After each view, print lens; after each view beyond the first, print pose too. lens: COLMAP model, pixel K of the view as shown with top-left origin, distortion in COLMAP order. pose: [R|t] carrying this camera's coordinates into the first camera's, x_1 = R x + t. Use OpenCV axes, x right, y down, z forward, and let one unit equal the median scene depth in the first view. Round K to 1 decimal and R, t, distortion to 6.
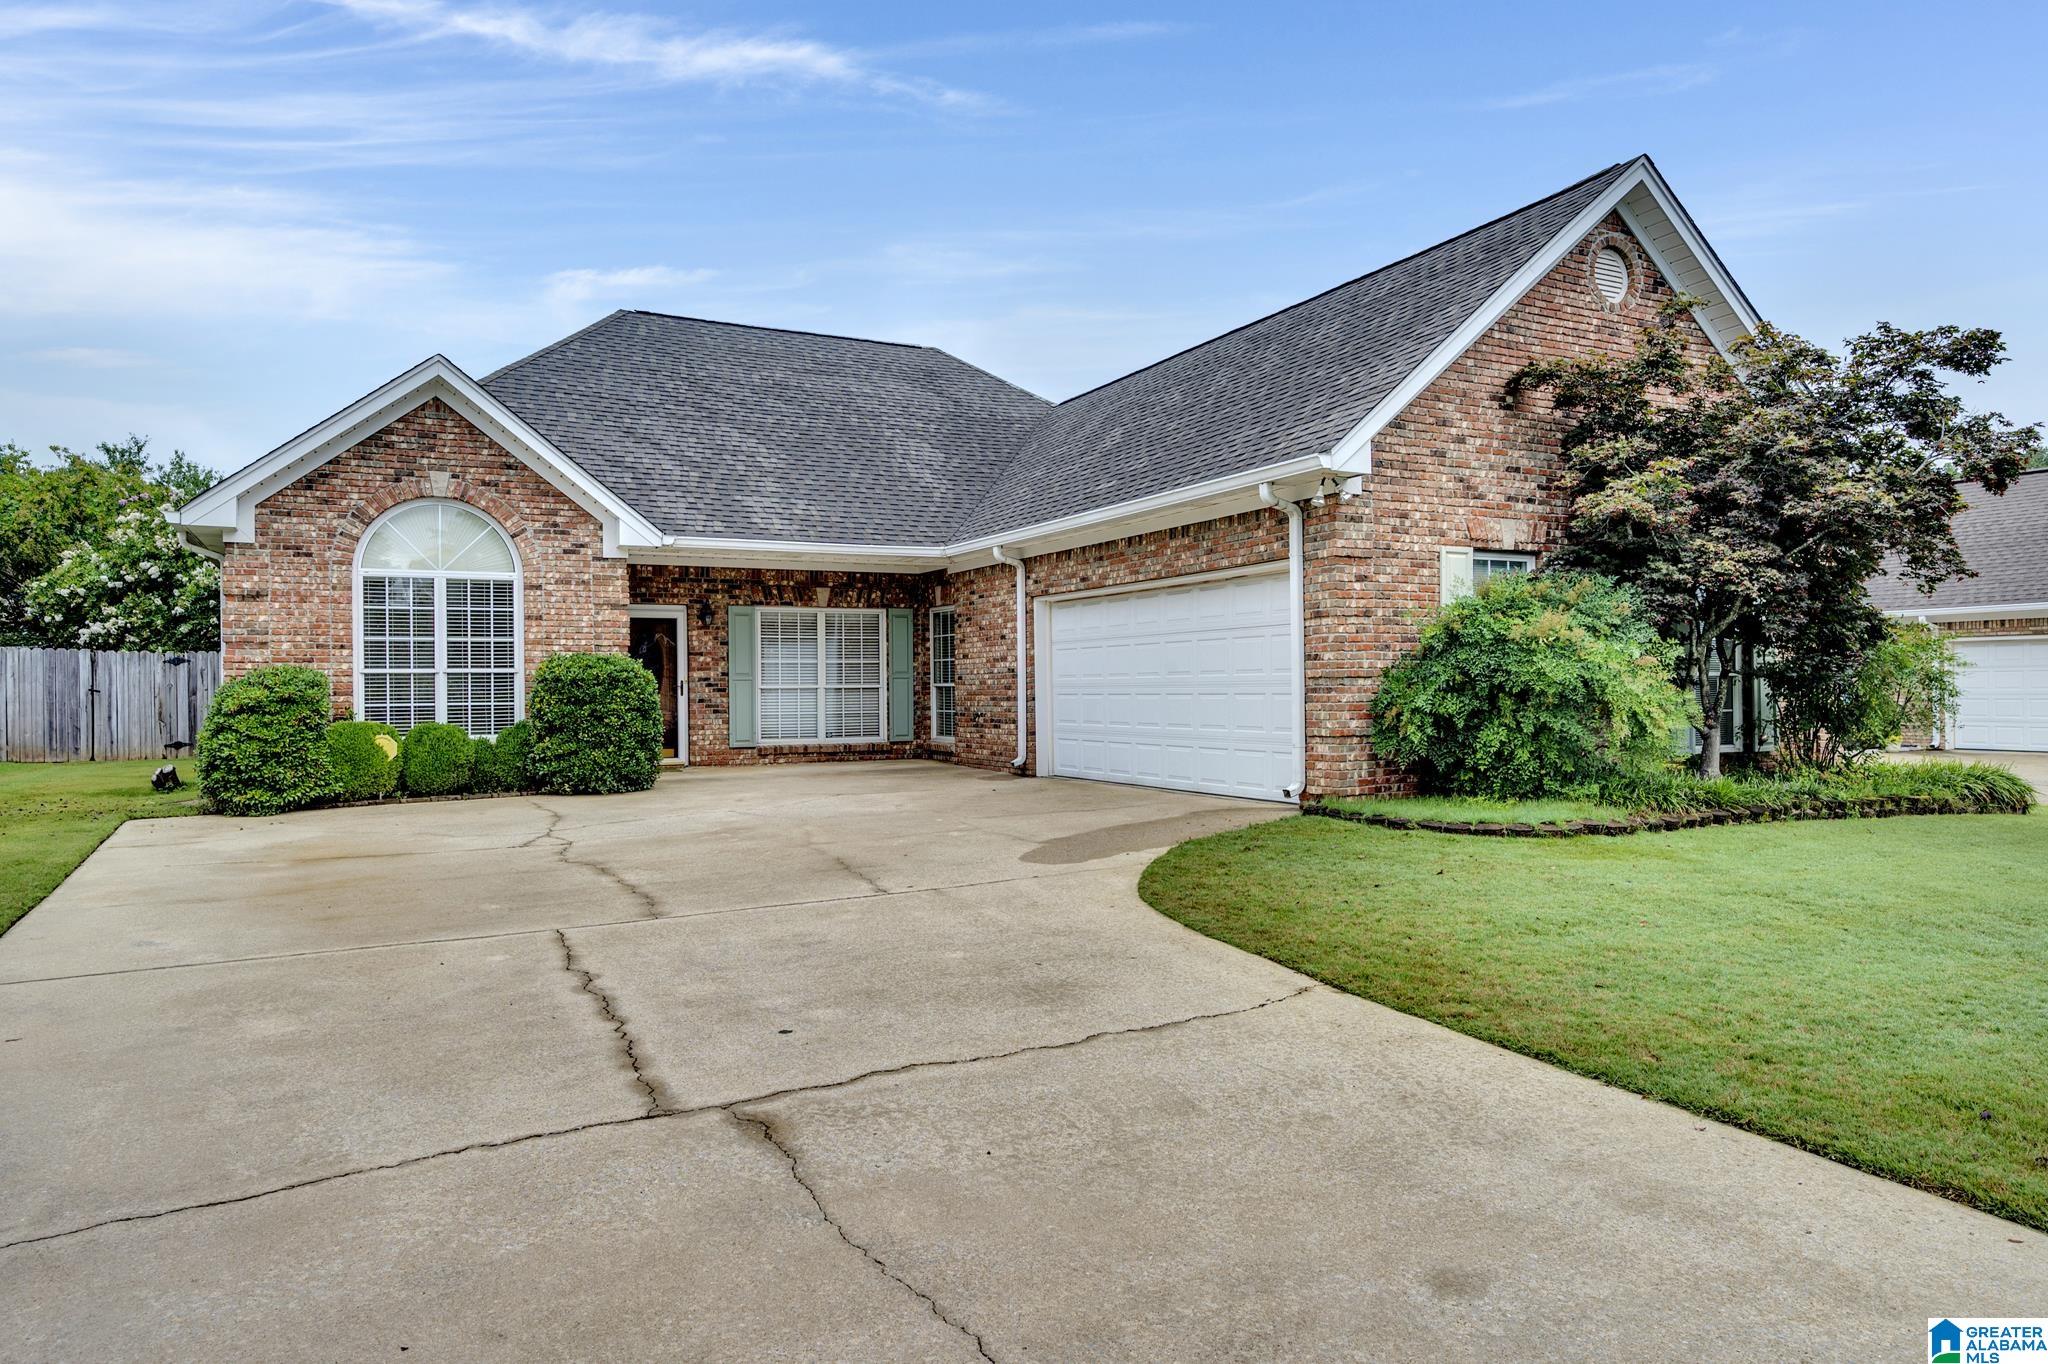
lens RADIAL K [[1283.4, 0, 1024.0], [0, 1283.4, 682.0], [0, 0, 1]] dist [-0.004052, -0.000206]
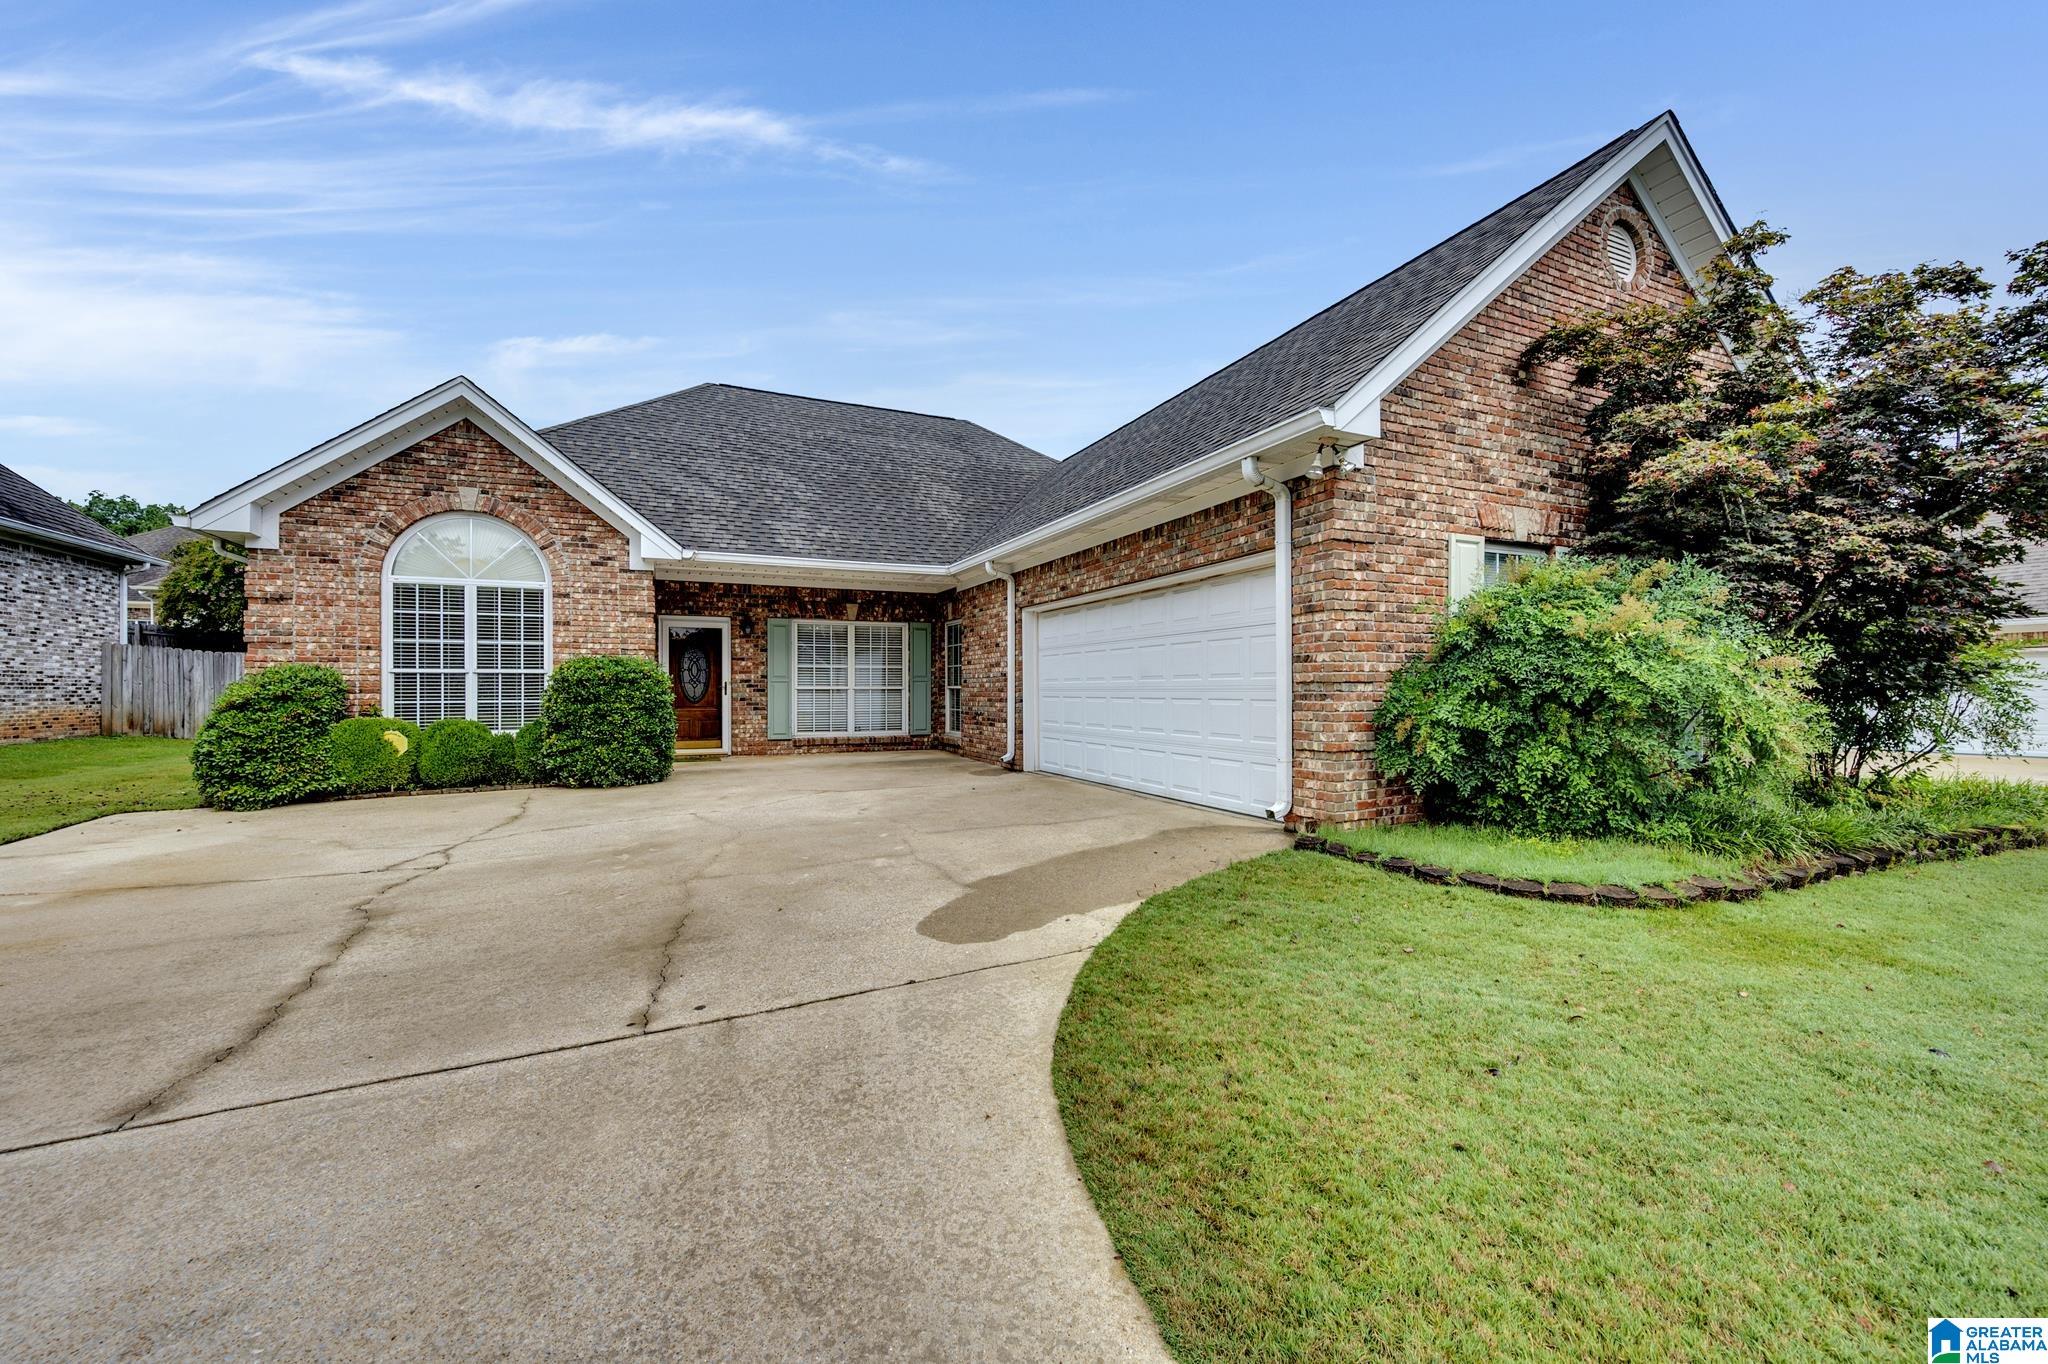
lens RADIAL K [[799.7, 0, 1026.6], [0, 799.7, 688.2], [0, 0, 1]] dist [-0.000407, -0.000185]
pose [[0.998702, 0.007585, -0.050357, 0.056538], [-0.007412, 0.999966, 0.003626, -0.000113], [0.050382, -0.003248, 0.998725, 0.386629]]
